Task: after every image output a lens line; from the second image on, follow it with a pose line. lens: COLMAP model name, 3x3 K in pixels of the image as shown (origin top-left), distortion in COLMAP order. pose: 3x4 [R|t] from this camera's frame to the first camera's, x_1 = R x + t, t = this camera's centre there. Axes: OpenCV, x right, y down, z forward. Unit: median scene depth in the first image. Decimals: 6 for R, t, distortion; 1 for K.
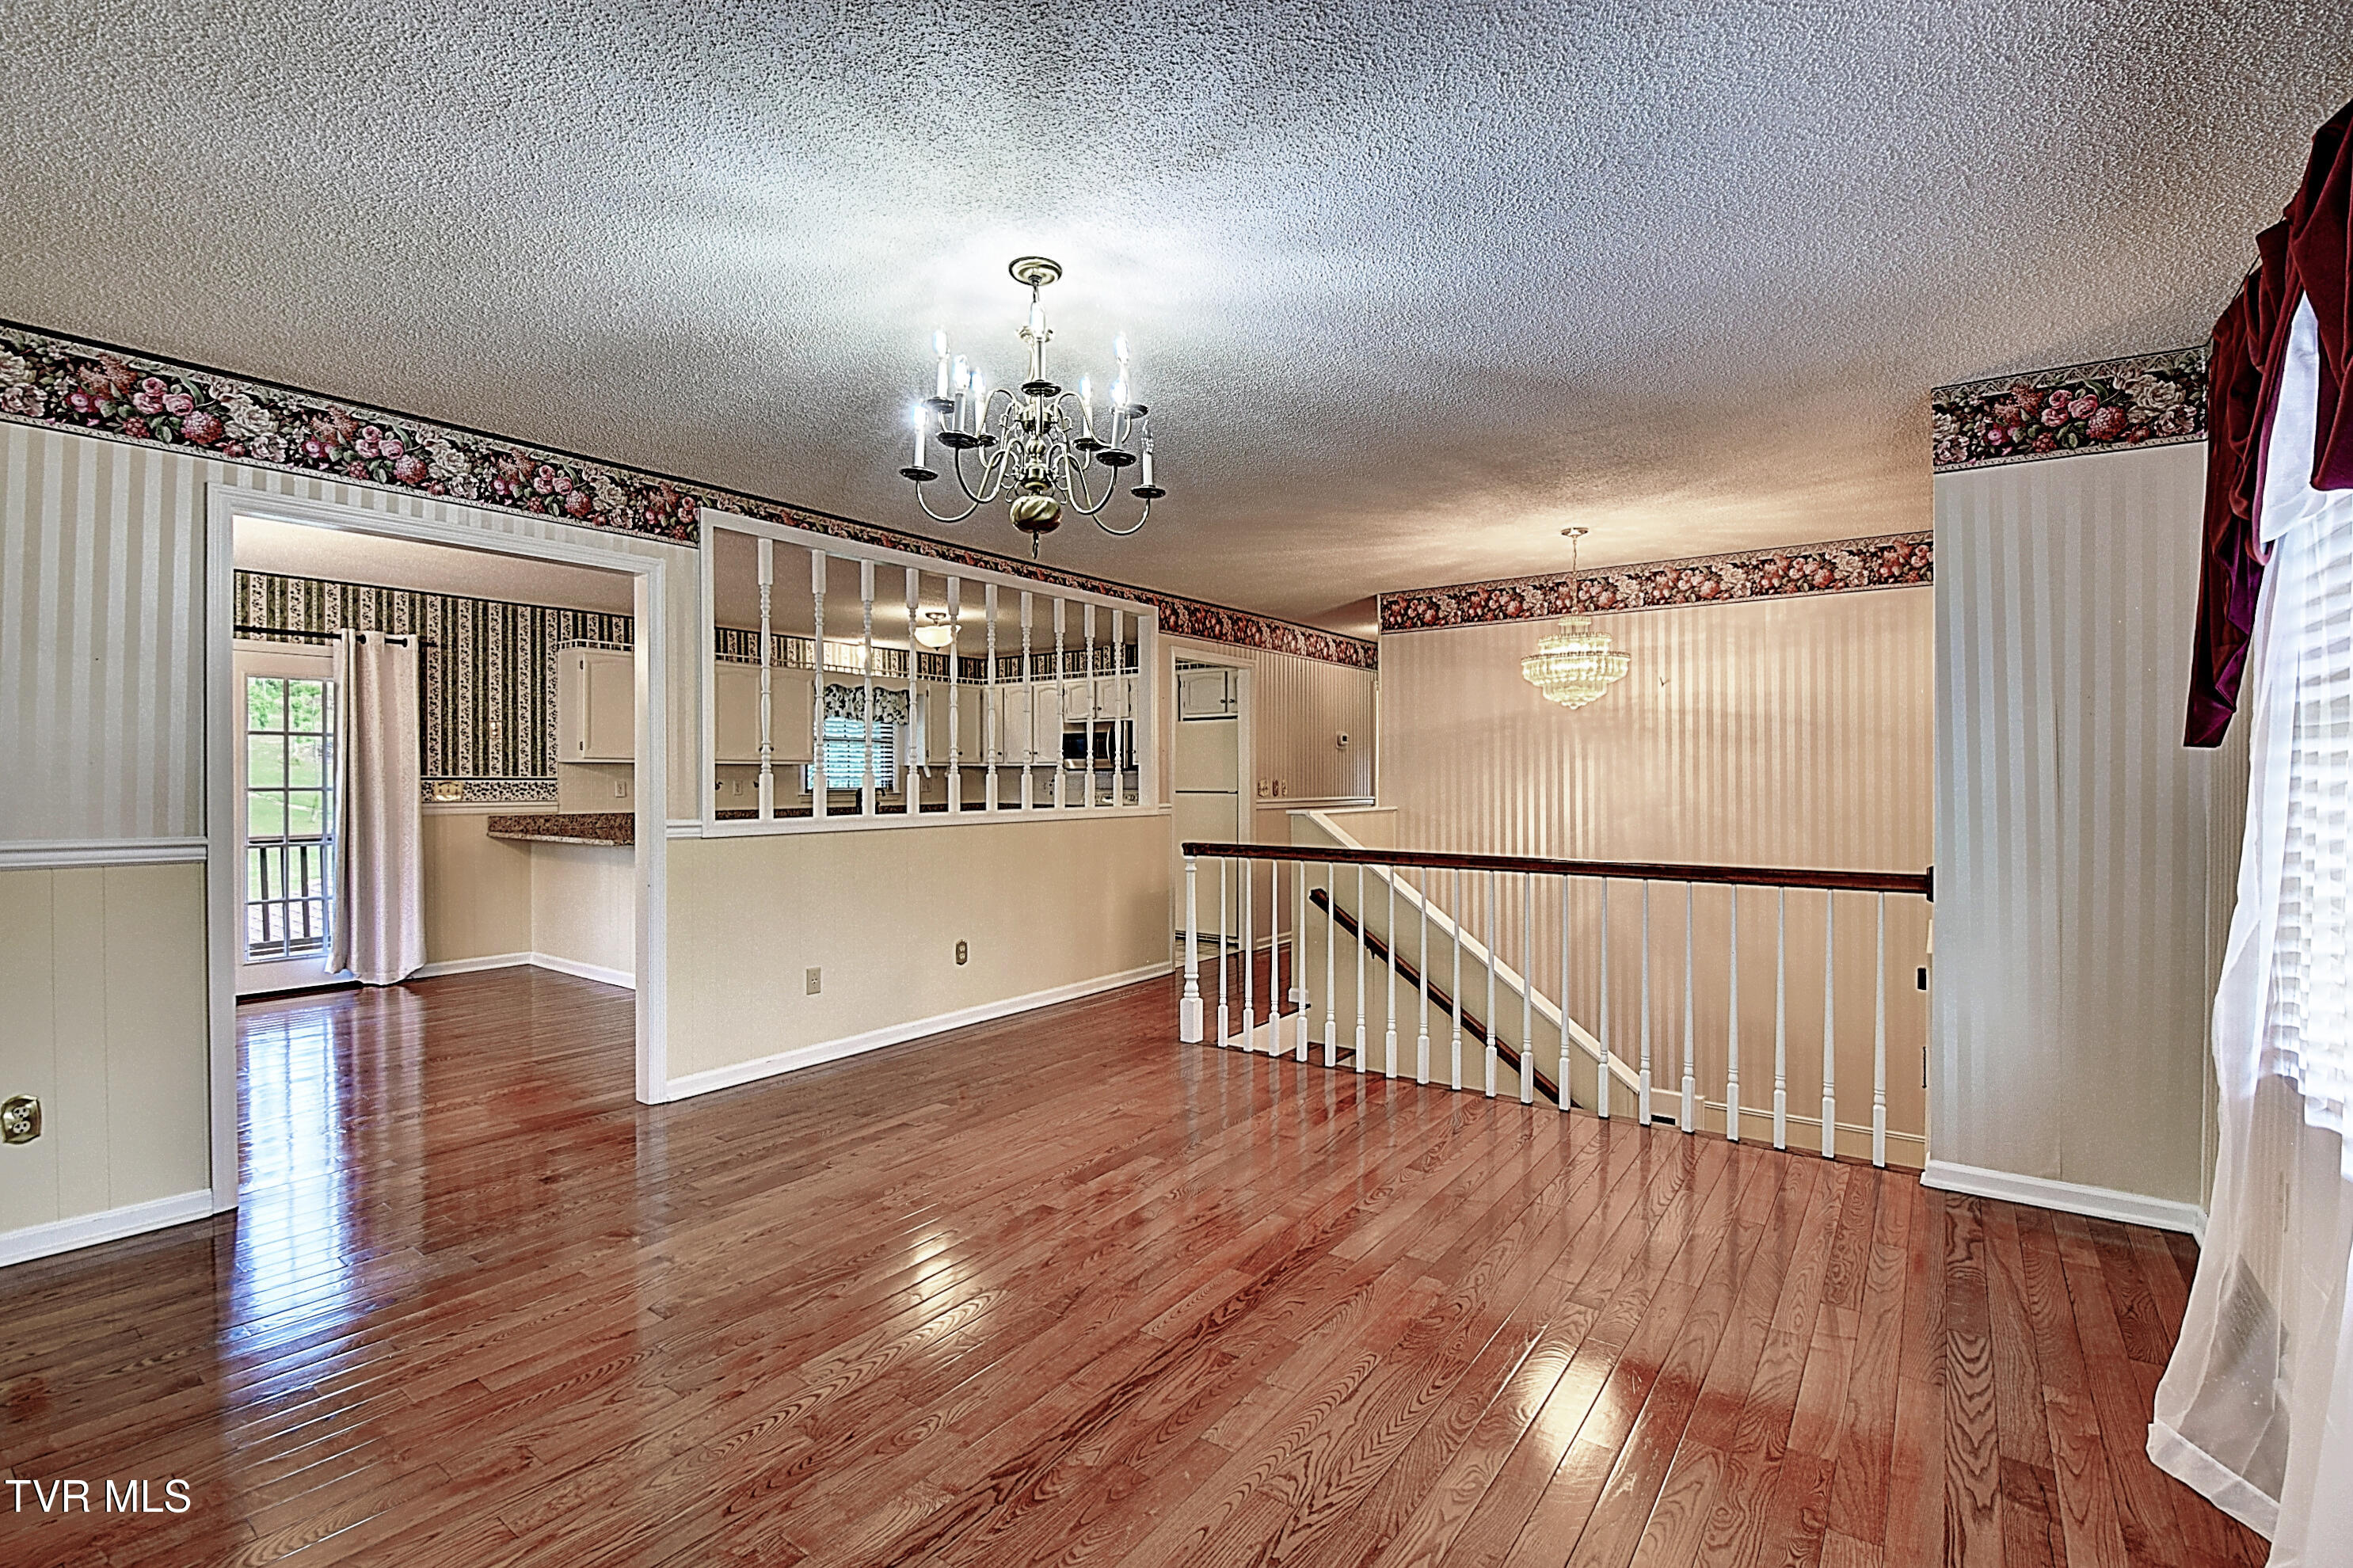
lens RADIAL K [[1044.6, 0, 1168.1], [0, 1044.6, 778.3], [0, 0, 1]] dist [-0.001161, -0.009239]
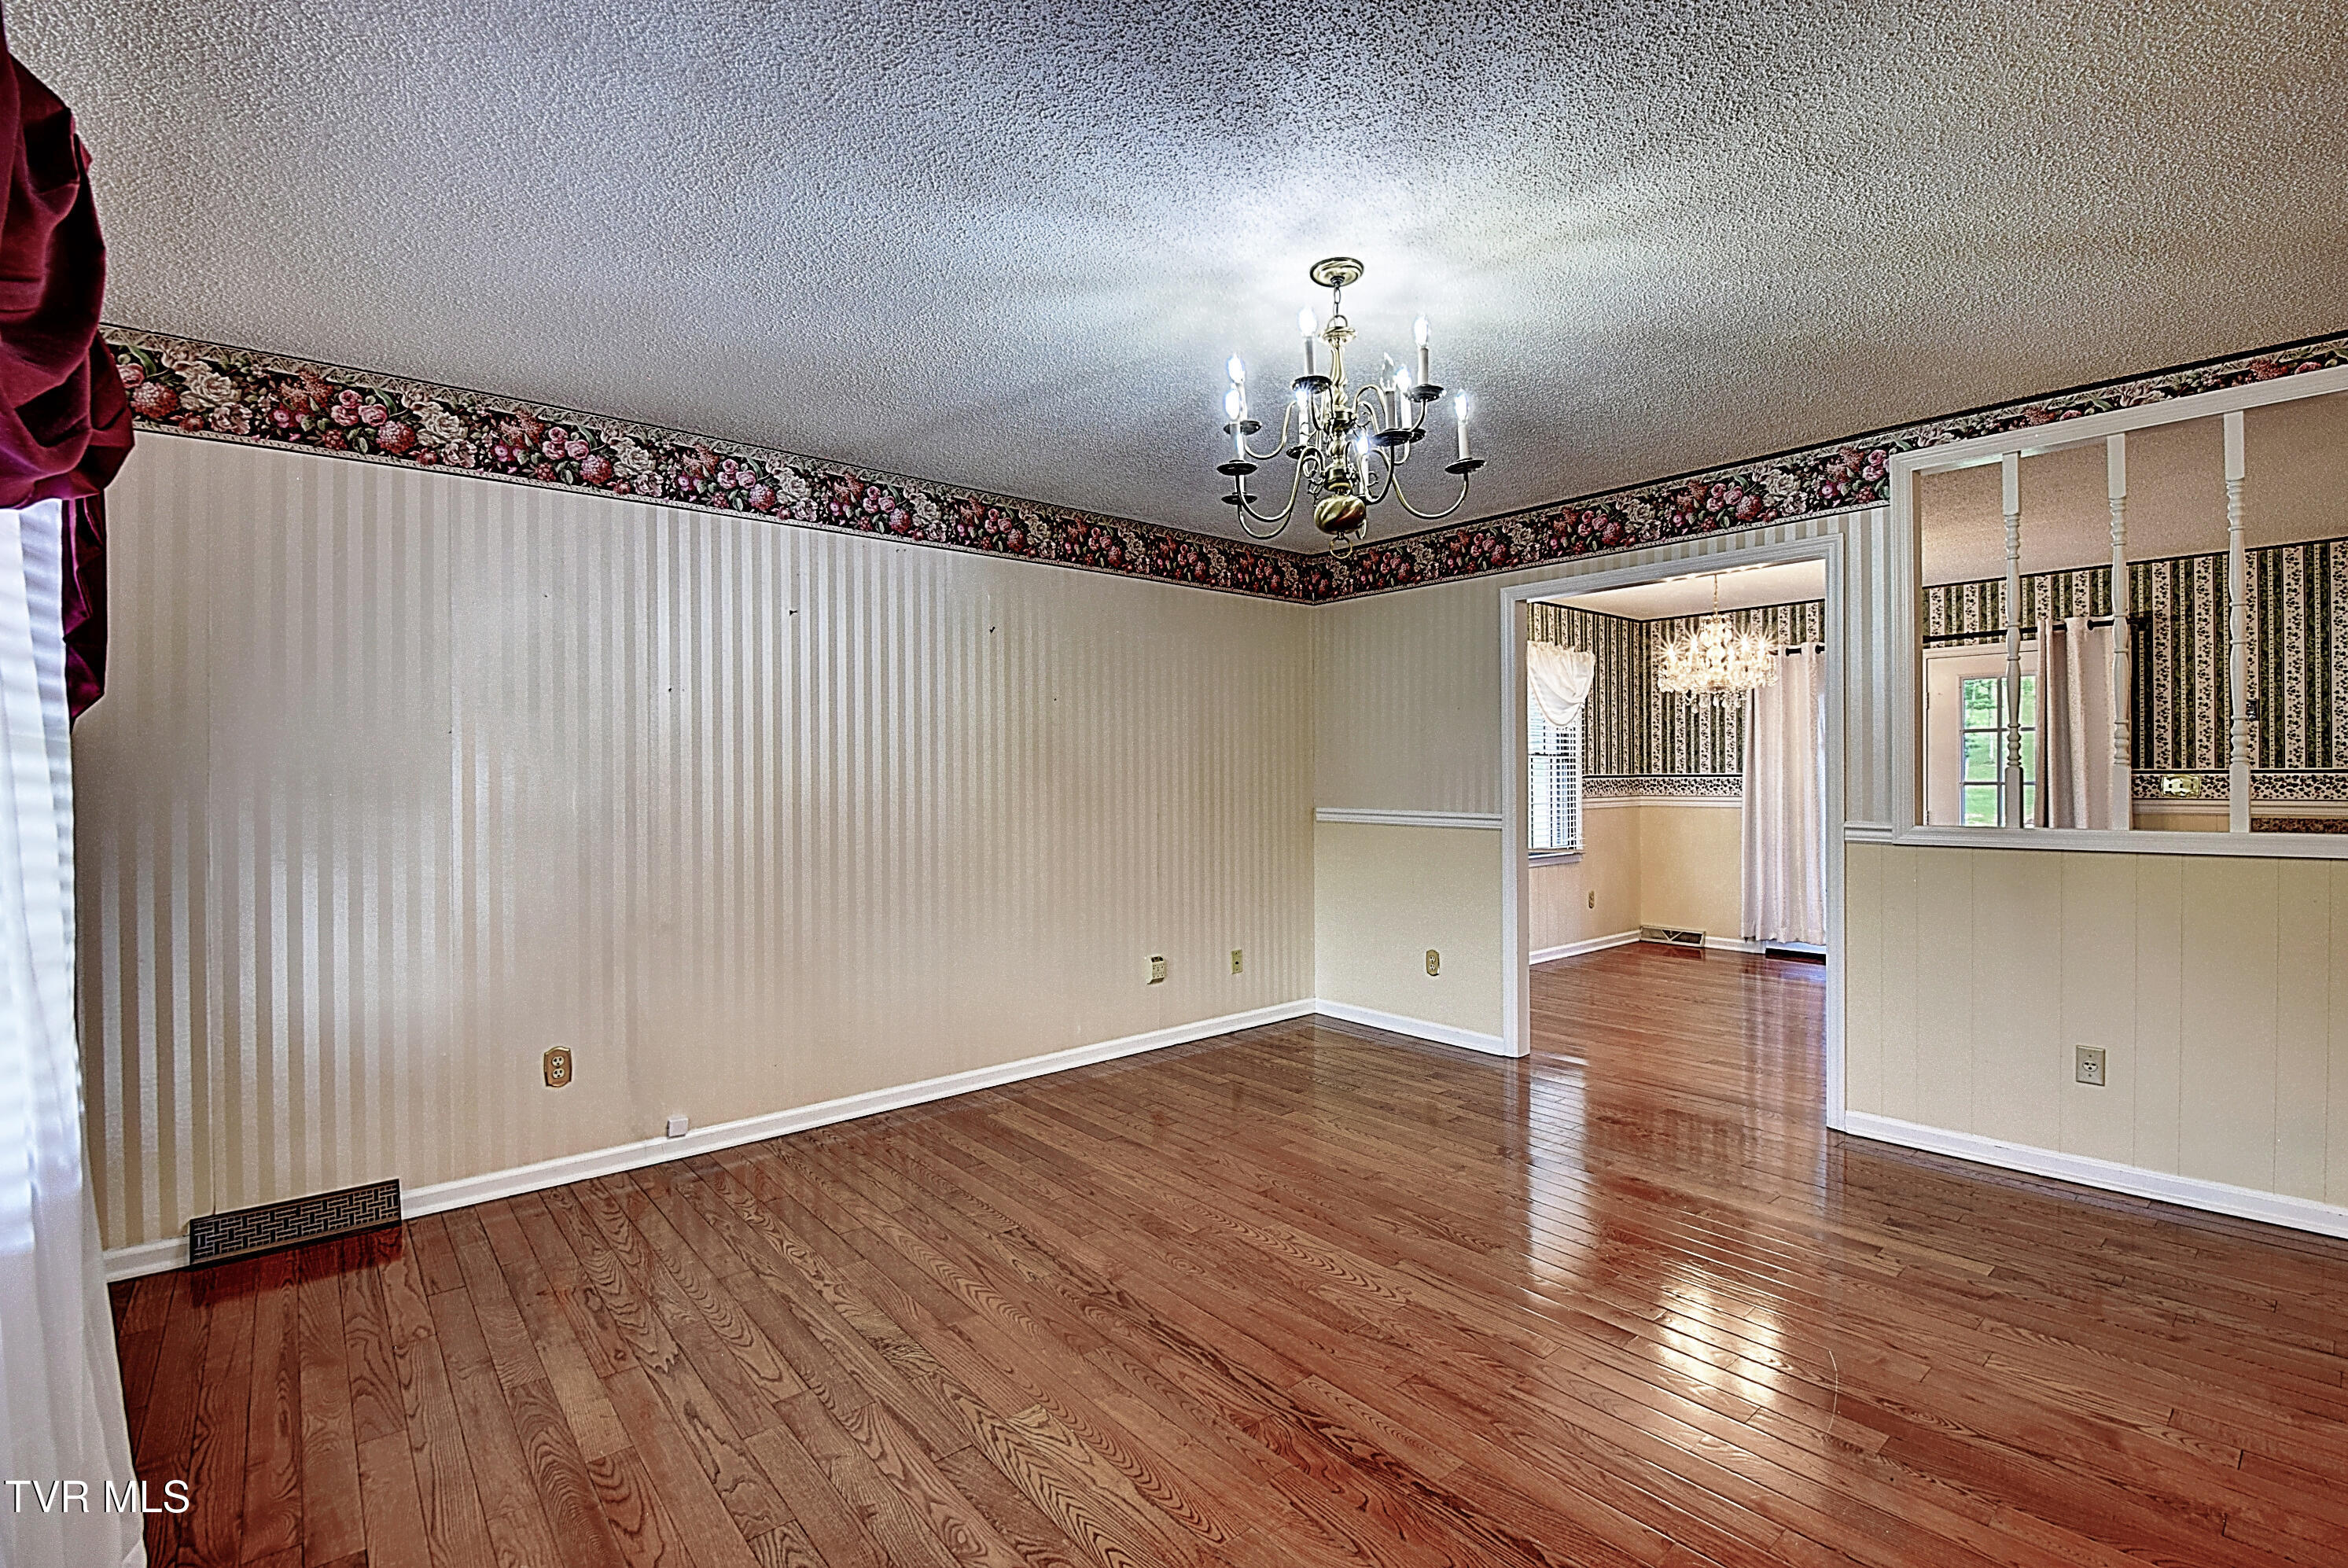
lens RADIAL K [[1042.4, 0, 1177.1], [0, 1042.4, 782.1], [0, 0, 1]] dist [-0.001161, -0.009239]
pose [[-0.233570, 0.005026, -0.972327, 0.344252], [0.007416, 0.999967, 0.003388, -0.000299], [0.972312, -0.006420, -0.233600, 0.422854]]
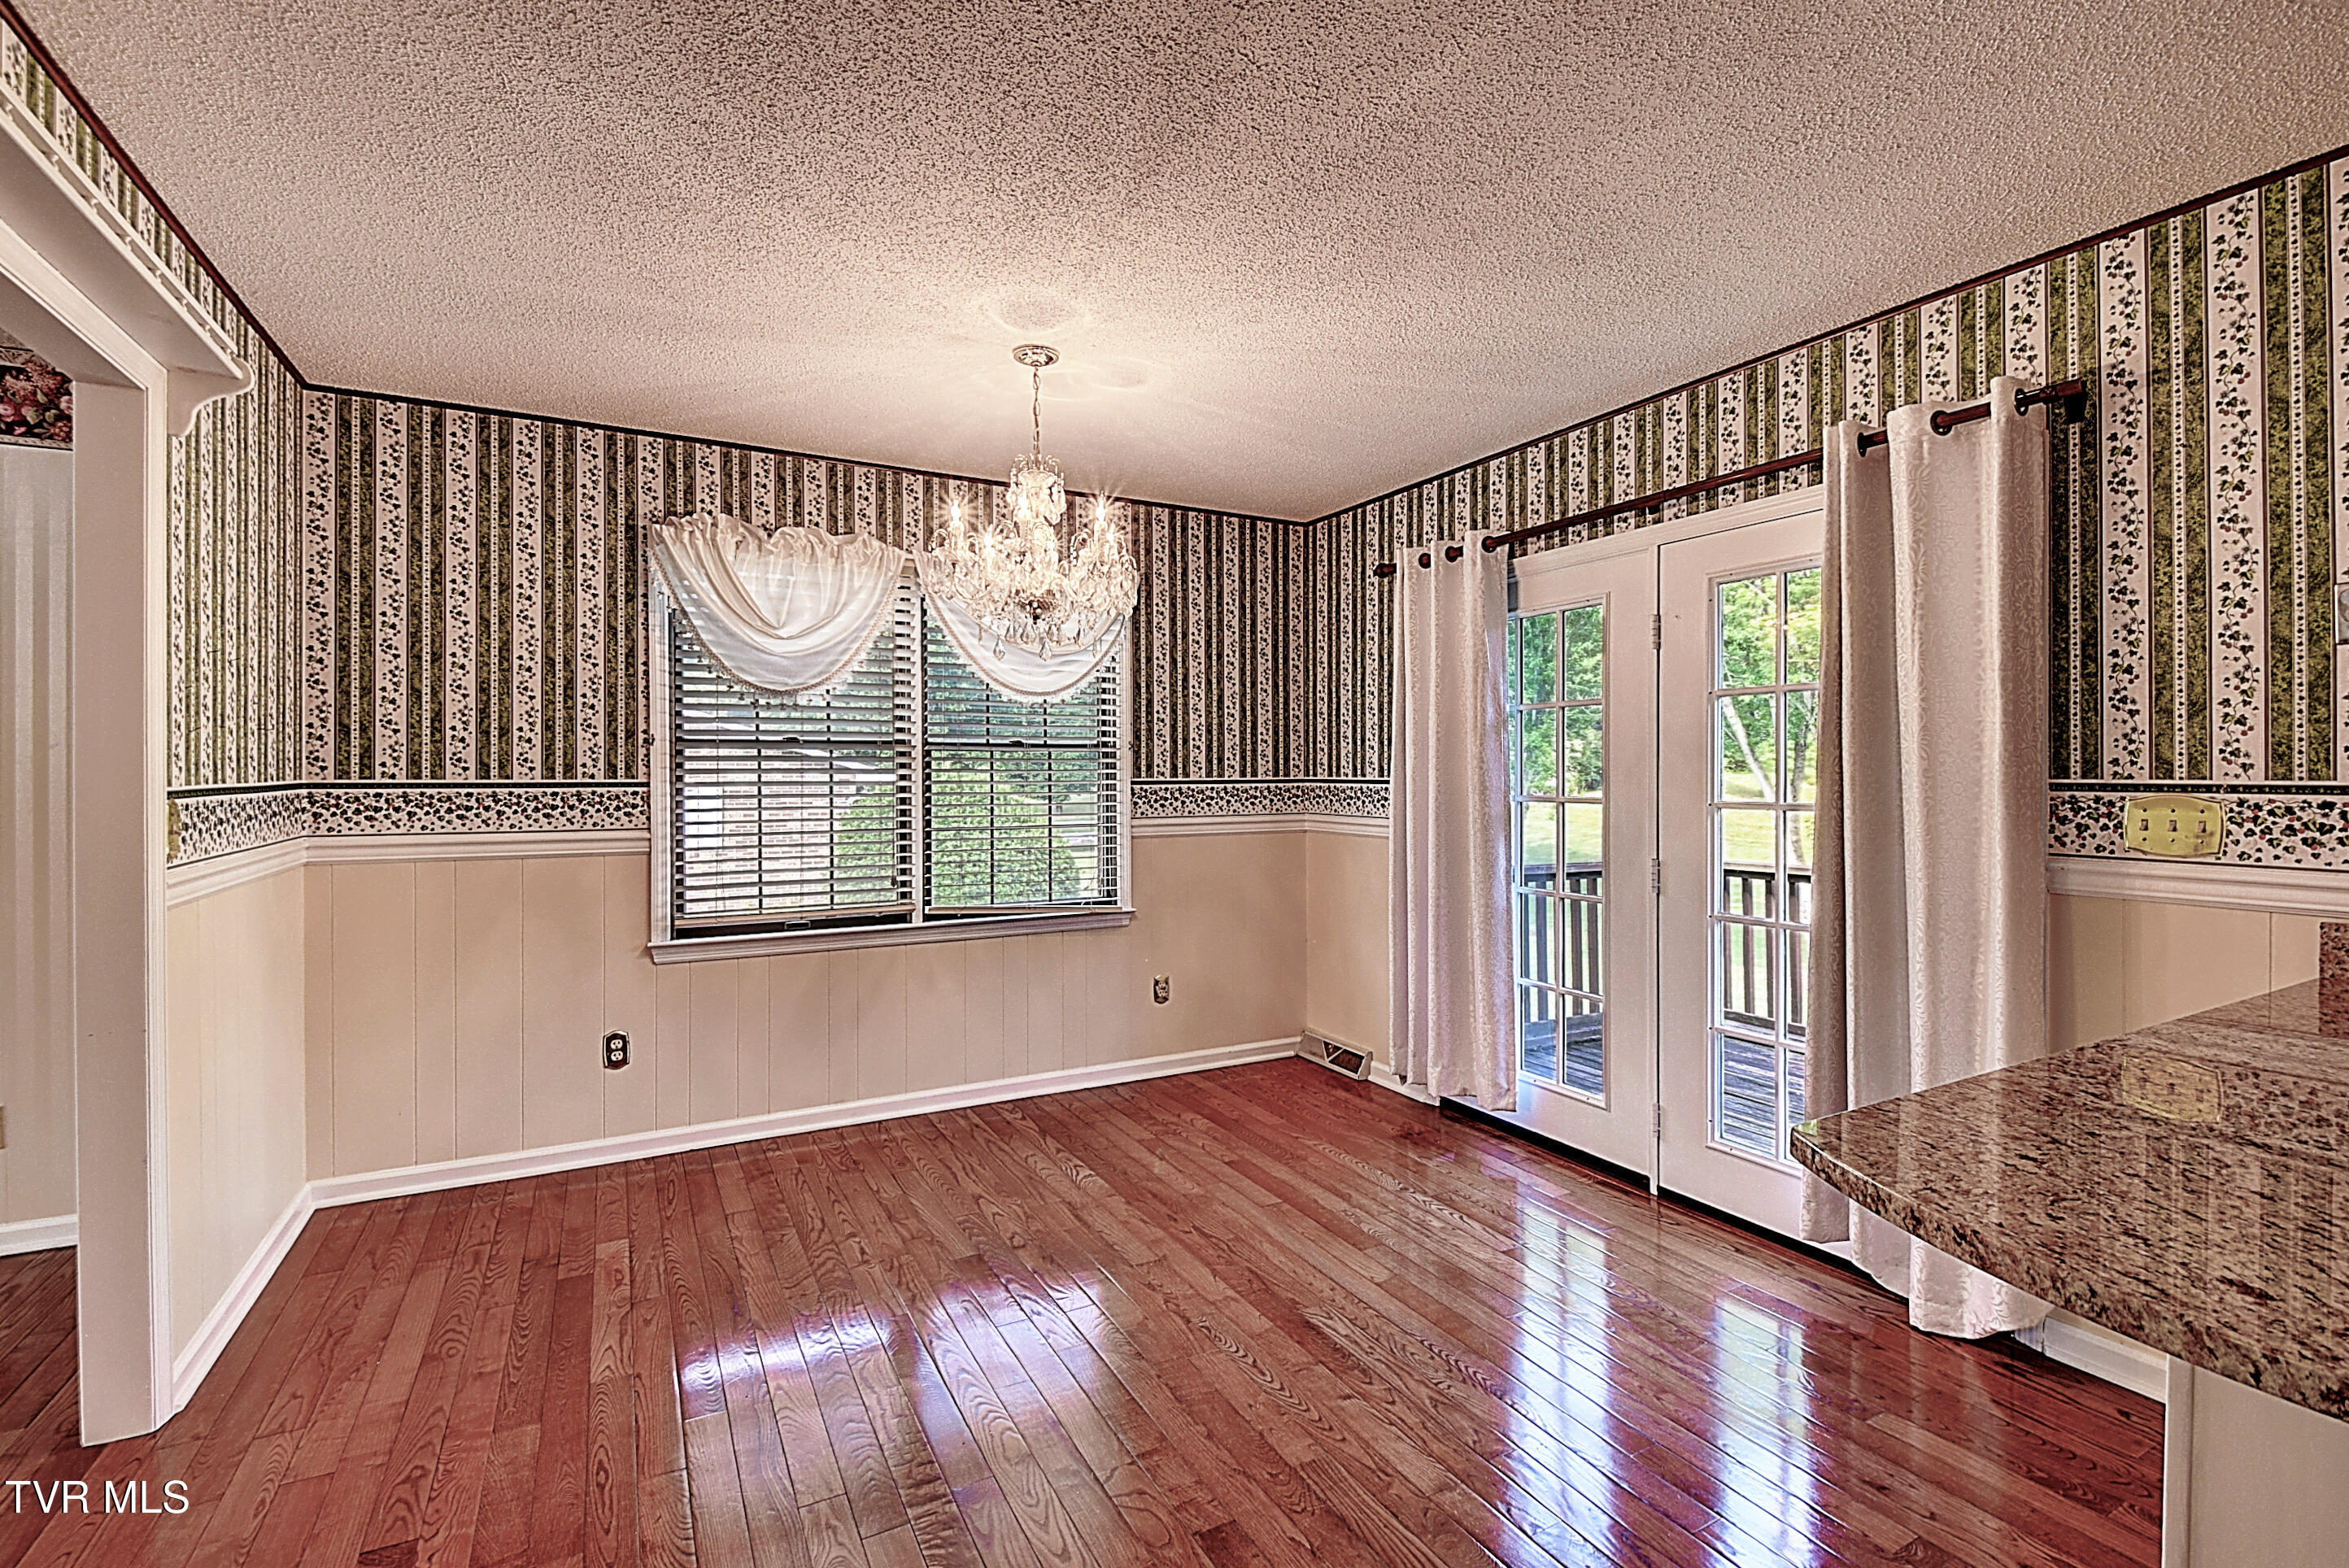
lens RADIAL K [[1042.8, 0, 1127.2], [0, 1042.8, 777.7], [0, 0, 1]] dist [-0.001161, -0.009239]
pose [[-0.469240, 0.010364, -0.883010, -0.280743], [0.007417, 0.999942, 0.007795, -0.008021], [0.883039, -0.002892, -0.469290, 0.920929]]
